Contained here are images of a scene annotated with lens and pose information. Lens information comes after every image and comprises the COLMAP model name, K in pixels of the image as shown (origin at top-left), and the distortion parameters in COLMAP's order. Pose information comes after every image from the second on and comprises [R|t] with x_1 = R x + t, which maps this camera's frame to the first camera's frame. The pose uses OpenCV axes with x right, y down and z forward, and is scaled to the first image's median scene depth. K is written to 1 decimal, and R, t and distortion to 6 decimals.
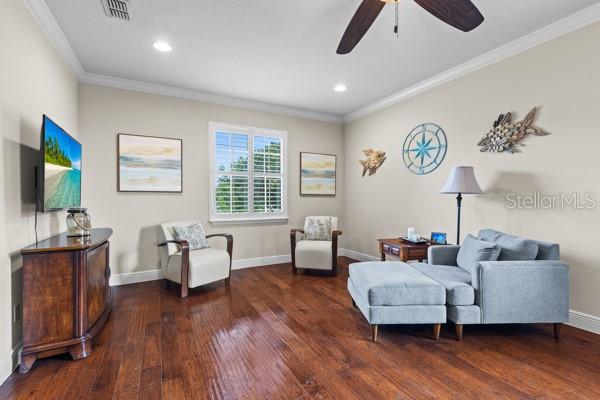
lens RADIAL K [[270.7, 0, 300.3], [0, 270.7, 199.6], [0, 0, 1]] dist [0.009529, -0.002614]
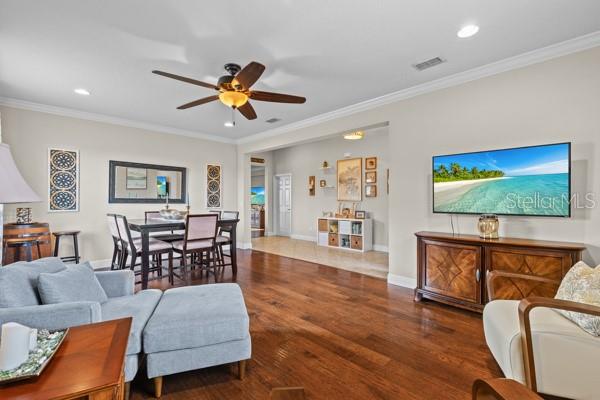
lens RADIAL K [[270.7, 0, 305.6], [0, 270.7, 201.0], [0, 0, 1]] dist [0.009529, -0.002614]
pose [[-0.951457, 0.006390, -0.307715, 0.212891], [0.002763, 0.999921, 0.012221, -0.032035], [0.307769, 0.010778, -0.951400, 1.413793]]
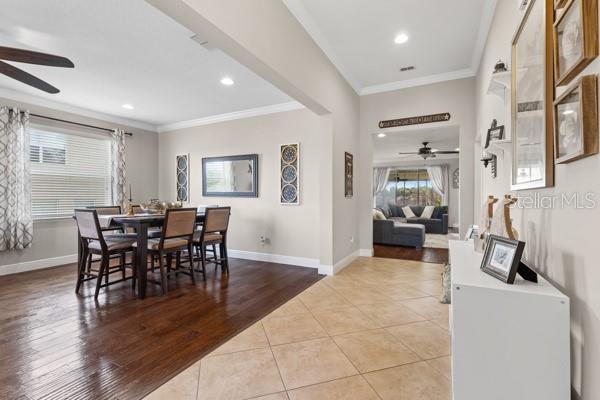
lens RADIAL K [[270.7, 0, 304.0], [0, 270.7, 199.8], [0, 0, 1]] dist [0.009529, -0.002614]
pose [[-0.573308, -0.005105, 0.819324, -0.903876], [0.009571, 0.999871, 0.012926, -0.000605], [-0.819284, 0.015252, -0.573185, 0.151453]]
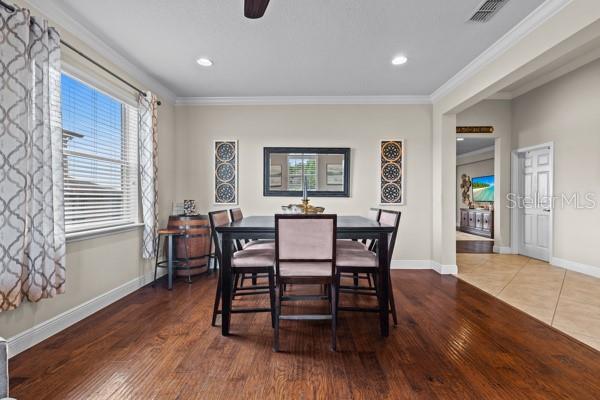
lens RADIAL K [[270.7, 0, 298.0], [0, 270.7, 201.4], [0, 0, 1]] dist [0.009529, -0.002614]
pose [[-0.874013, -0.000178, 0.485903, 0.007350], [0.009096, 0.999819, 0.016727, -0.001708], [-0.485817, 0.019039, -0.873853, 0.747628]]
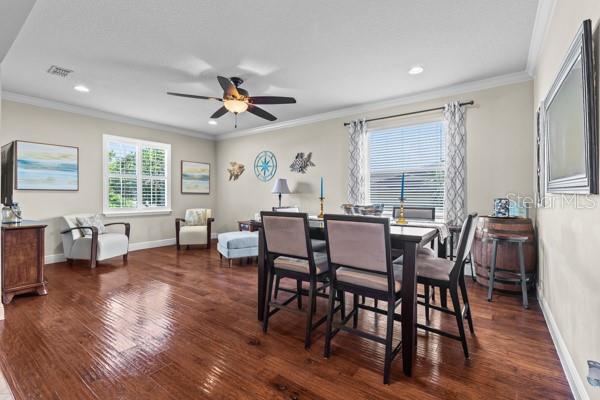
lens RADIAL K [[270.7, 0, 301.4], [0, 270.7, 197.3], [0, 0, 1]] dist [0.009529, -0.002614]
pose [[0.897294, -0.000289, 0.441434, -0.084846], [0.000465, 1.000000, -0.000291, 0.005006], [-0.441434, 0.000466, 0.897294, -0.632721]]
